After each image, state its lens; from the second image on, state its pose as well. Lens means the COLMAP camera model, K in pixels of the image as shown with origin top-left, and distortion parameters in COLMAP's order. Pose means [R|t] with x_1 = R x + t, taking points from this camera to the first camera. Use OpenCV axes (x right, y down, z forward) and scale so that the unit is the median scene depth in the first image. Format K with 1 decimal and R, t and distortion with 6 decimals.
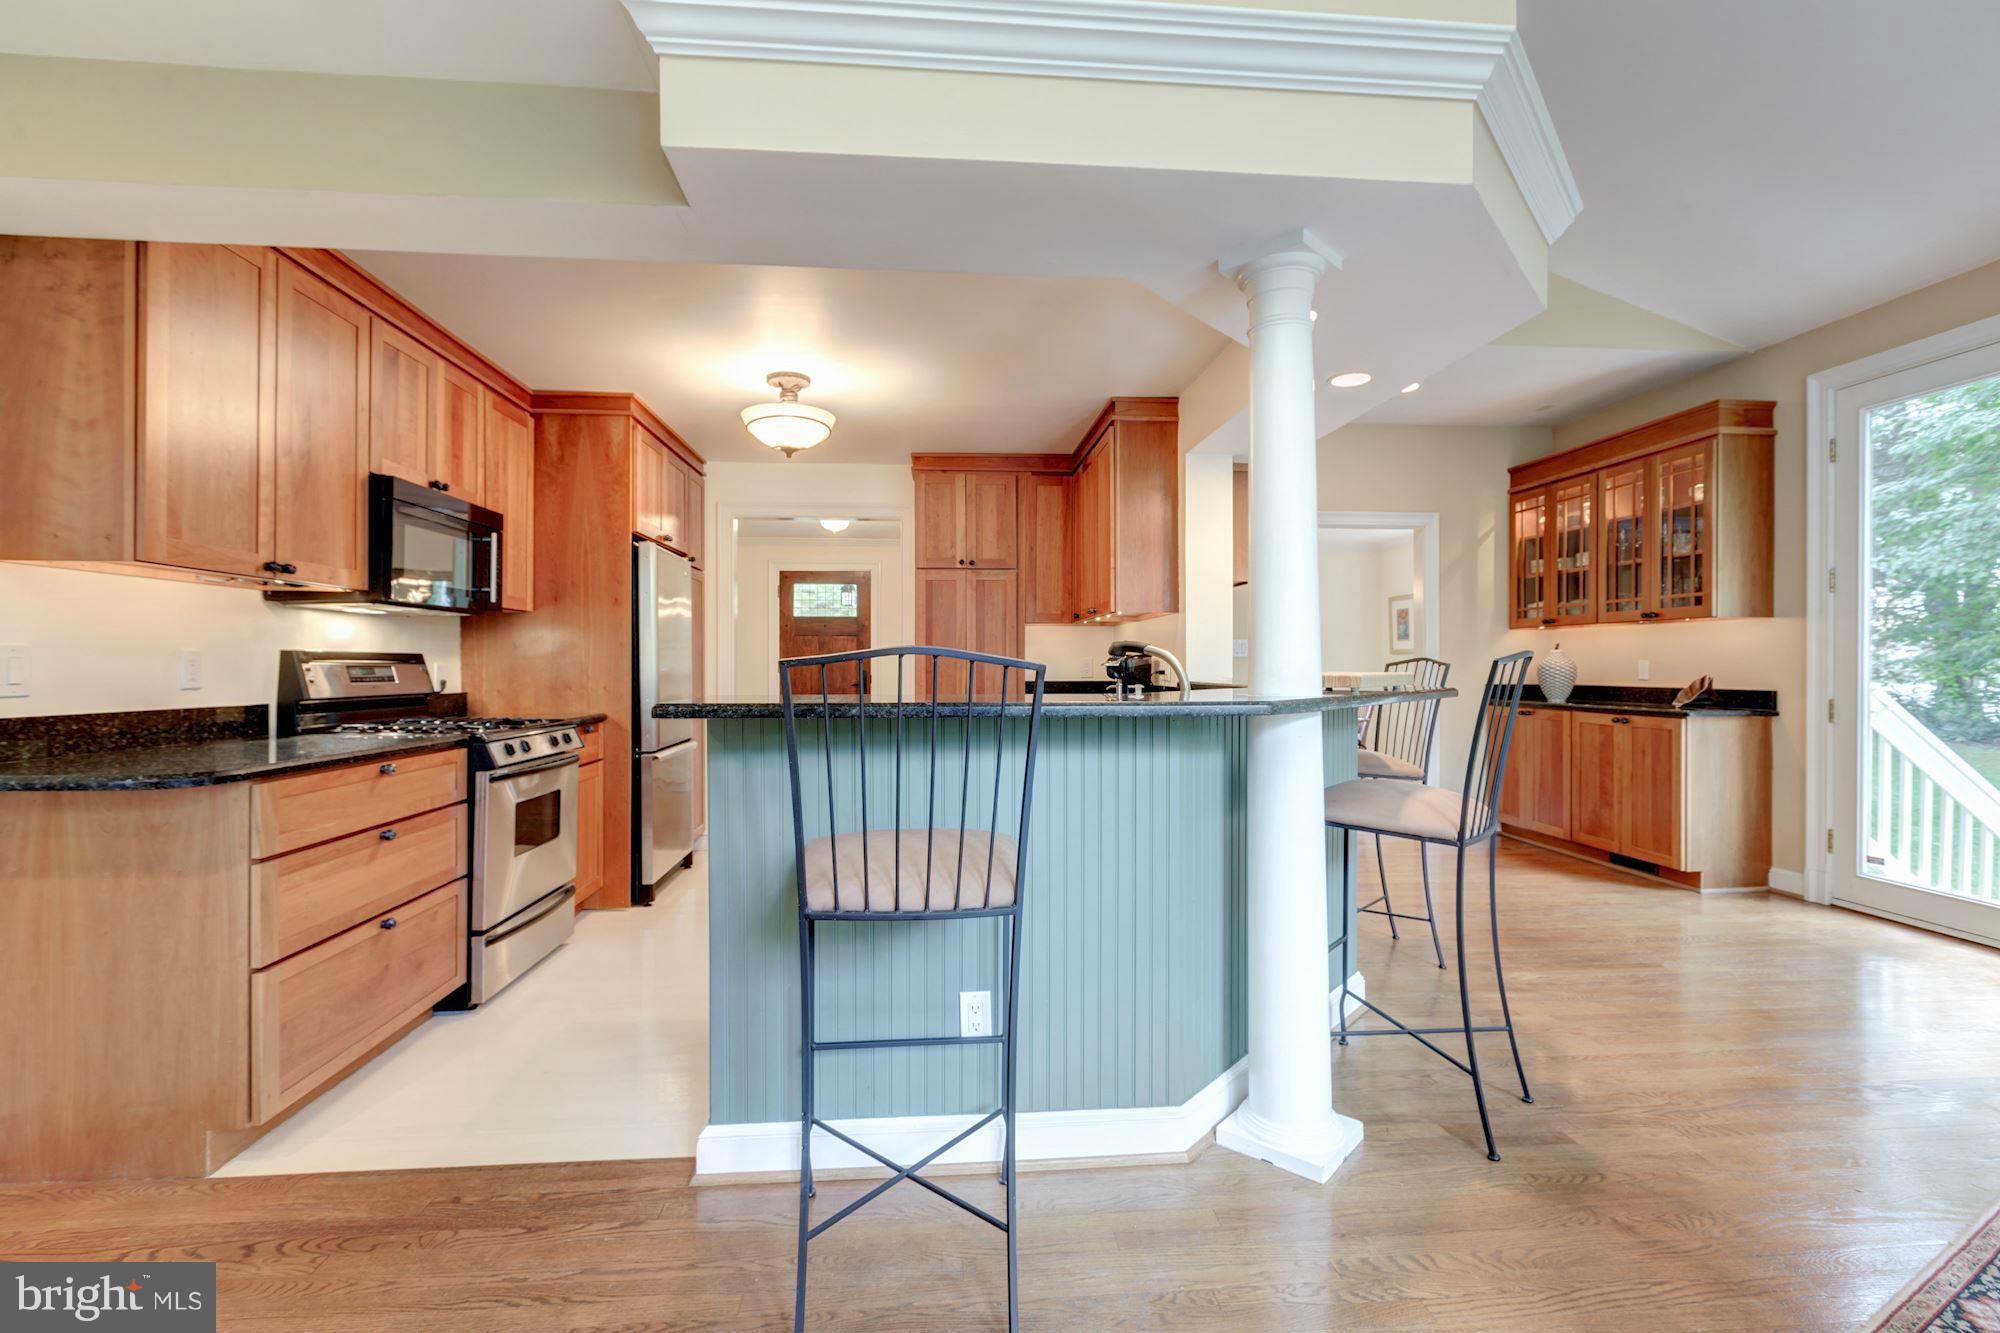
lens RADIAL K [[866.4, 0, 1000.0], [0, 866.4, 666.5], [0, 0, 1]] dist [-0.001393, -0.000063]
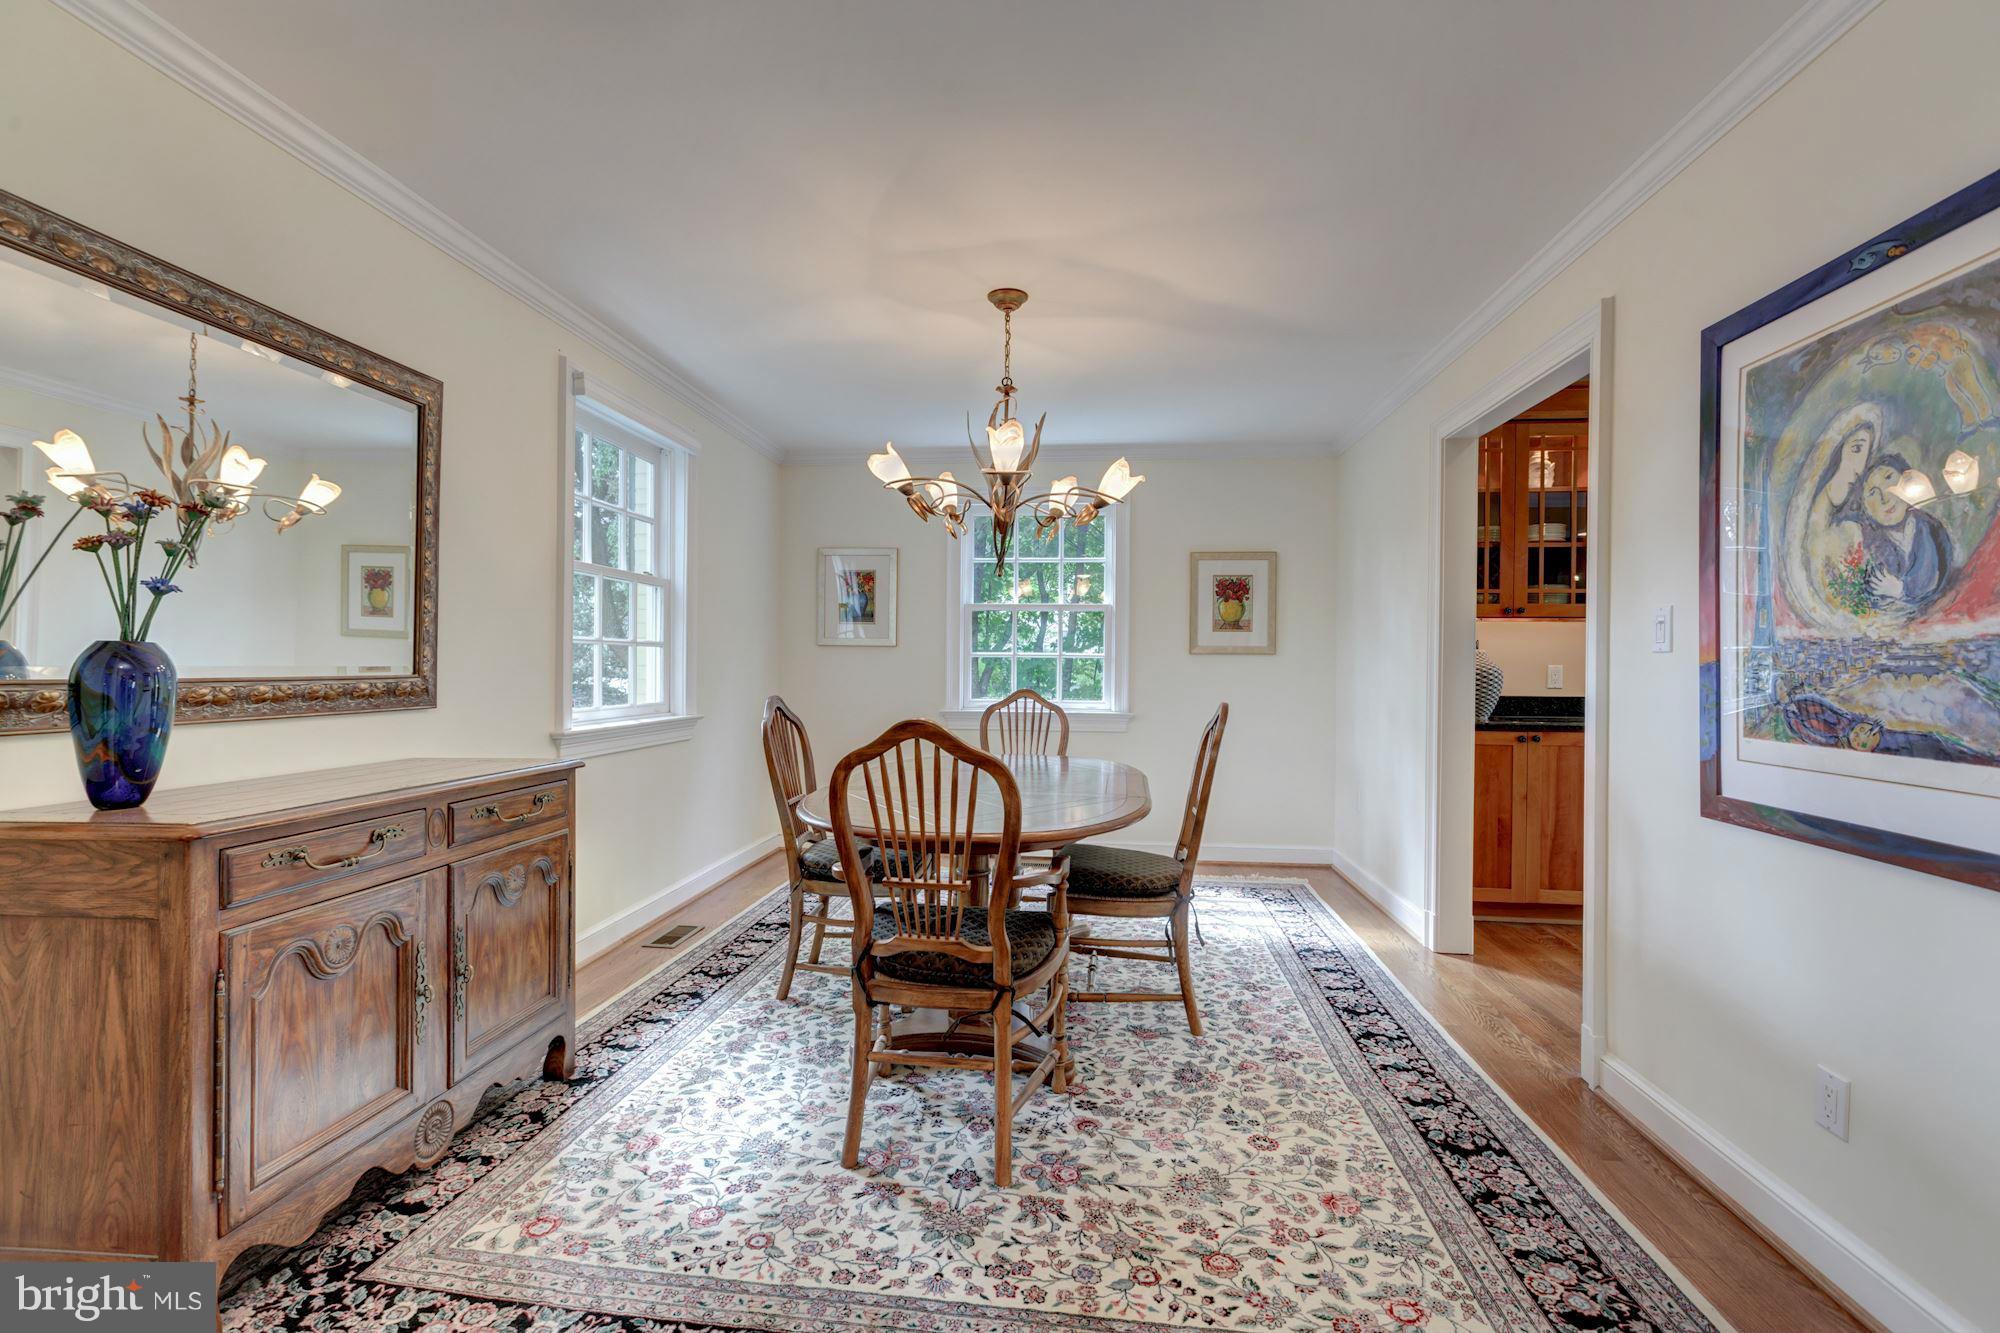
lens RADIAL K [[889.4, 0, 998.2], [0, 889.4, 664.1], [0, 0, 1]] dist [0.001294, -0.000246]
pose [[0.187383, -0.002613, 0.982284, -0.199862], [-0.005141, 0.999980, 0.003641, -0.007324], [-0.982274, -0.005732, 0.187365, 1.335118]]
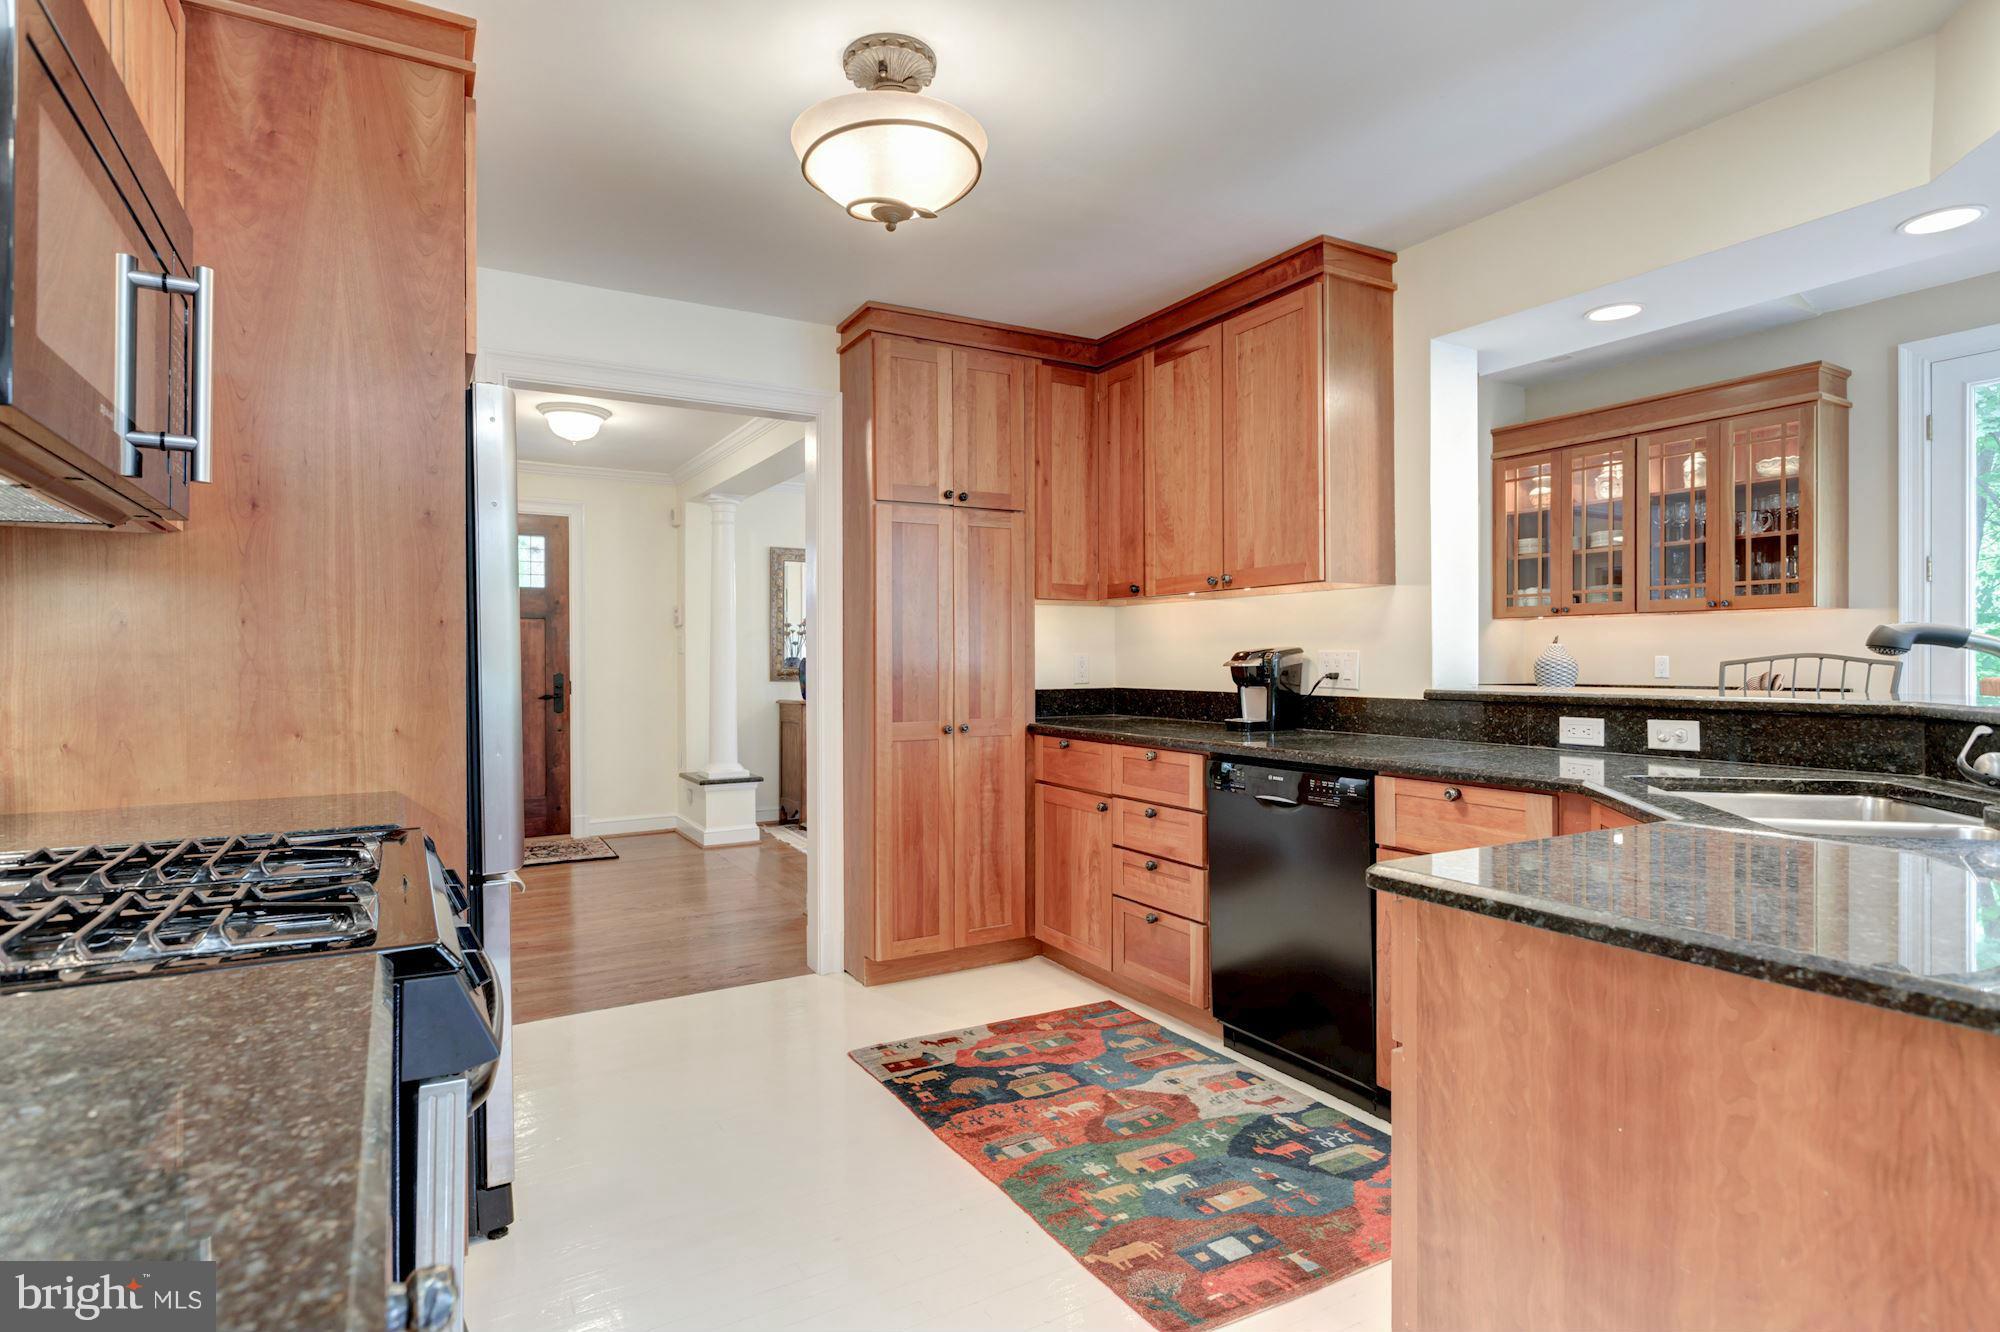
lens RADIAL K [[1002.7, 0, 966.4], [0, 1002.7, 659.6], [0, 0, 1]] dist [0.001712, -0.000372]
pose [[0.908406, -0.003720, 0.418072, -0.327424], [0.005828, 0.999976, -0.003766, -0.003639], [-0.418048, 0.005858, 0.908406, 0.368685]]
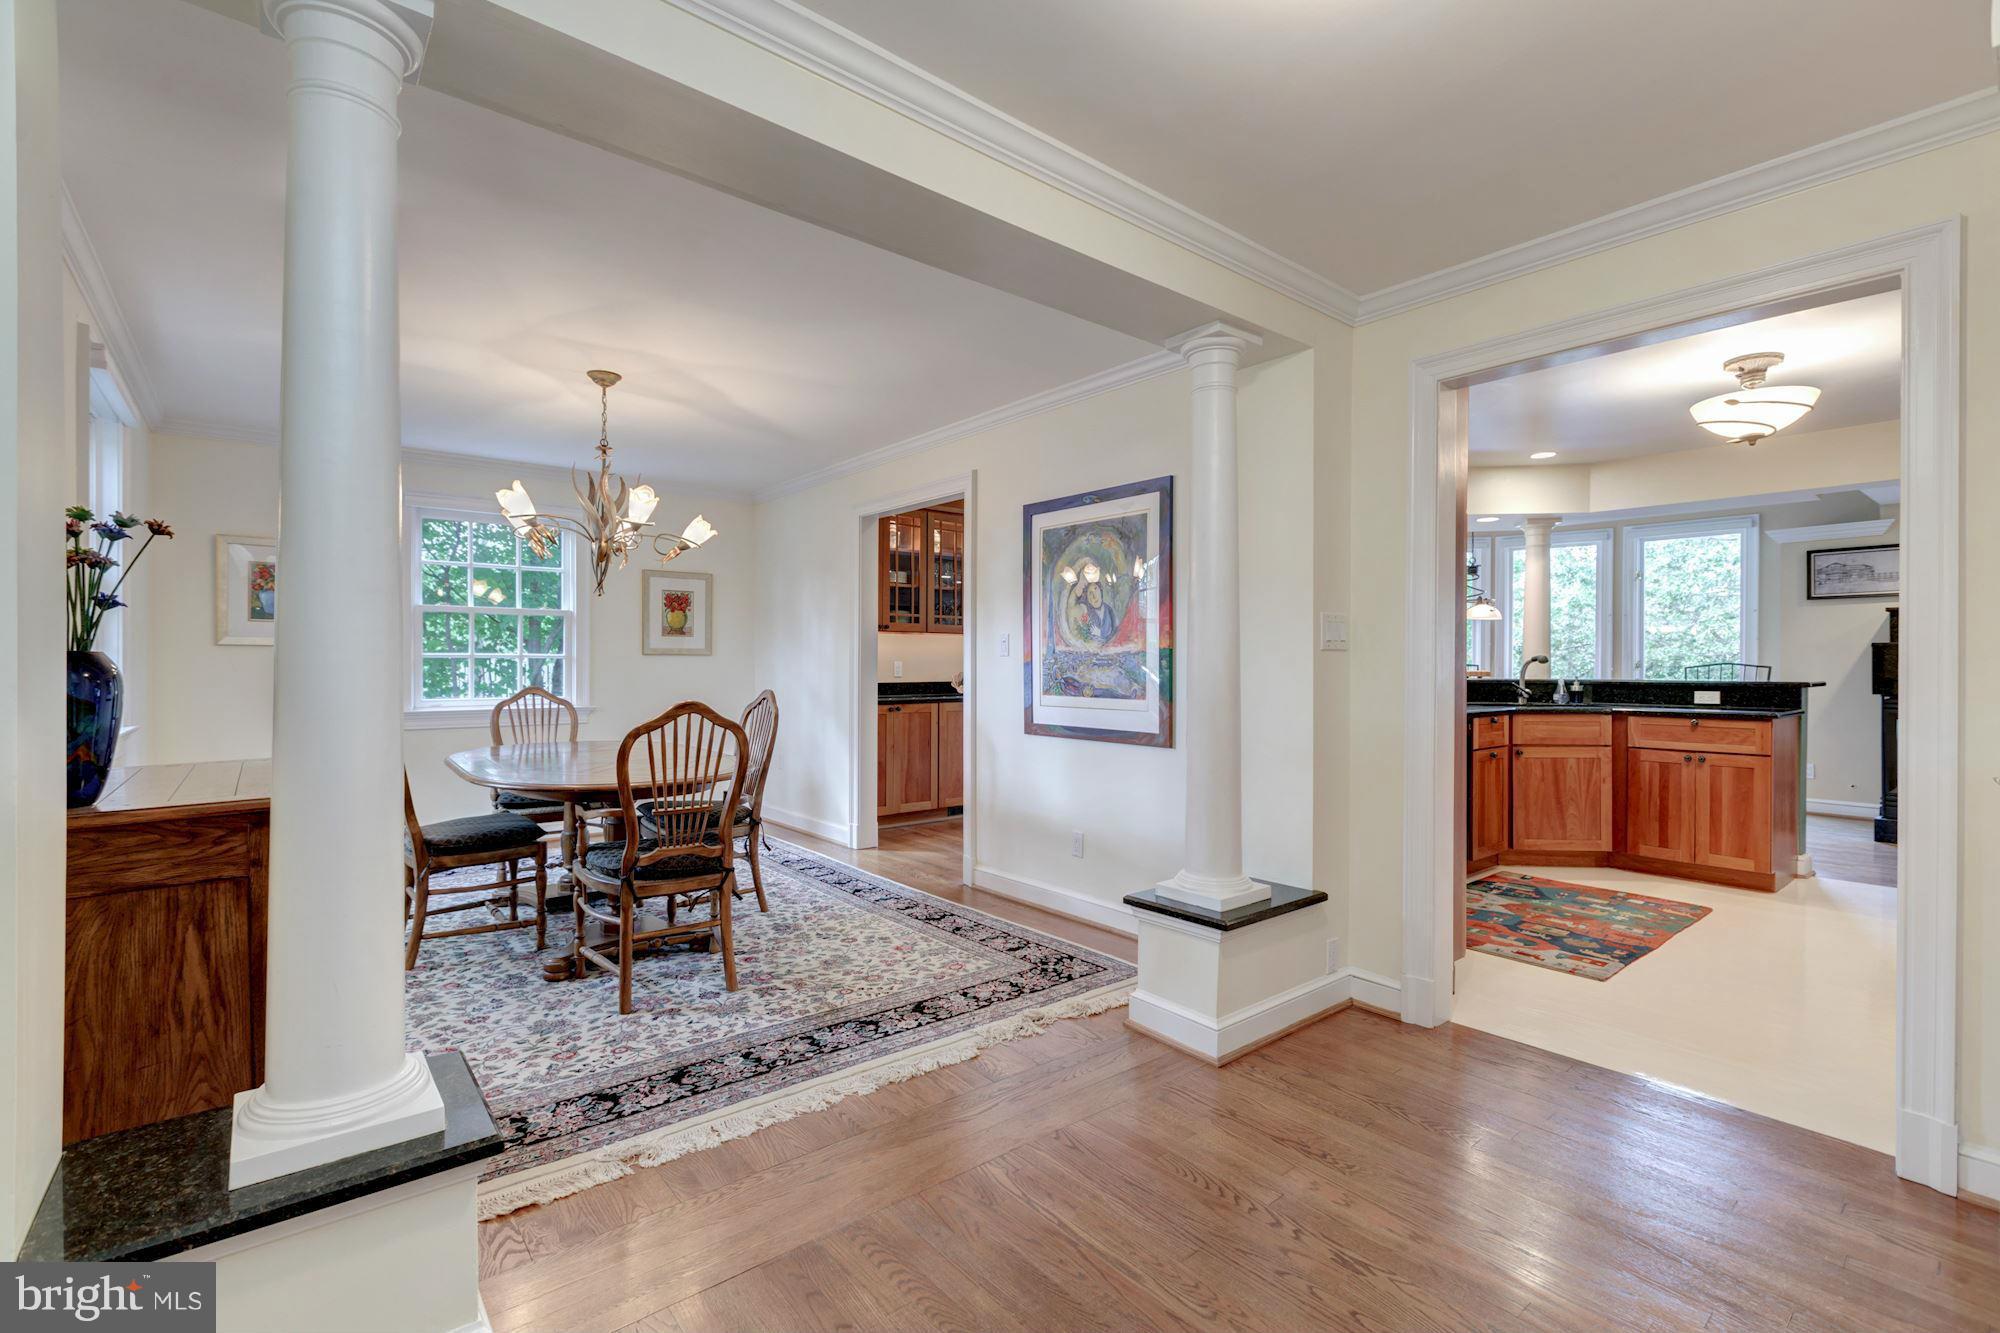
lens RADIAL K [[884.9, 0, 992.1], [0, 884.9, 664.1], [0, 0, 1]] dist [0.000865, 0.000104]
pose [[-0.566073, -0.004492, 0.824343, -0.419820], [-0.000619, 0.999987, 0.005024, -0.009877], [-0.824355, 0.002333, -0.566068, 1.594622]]
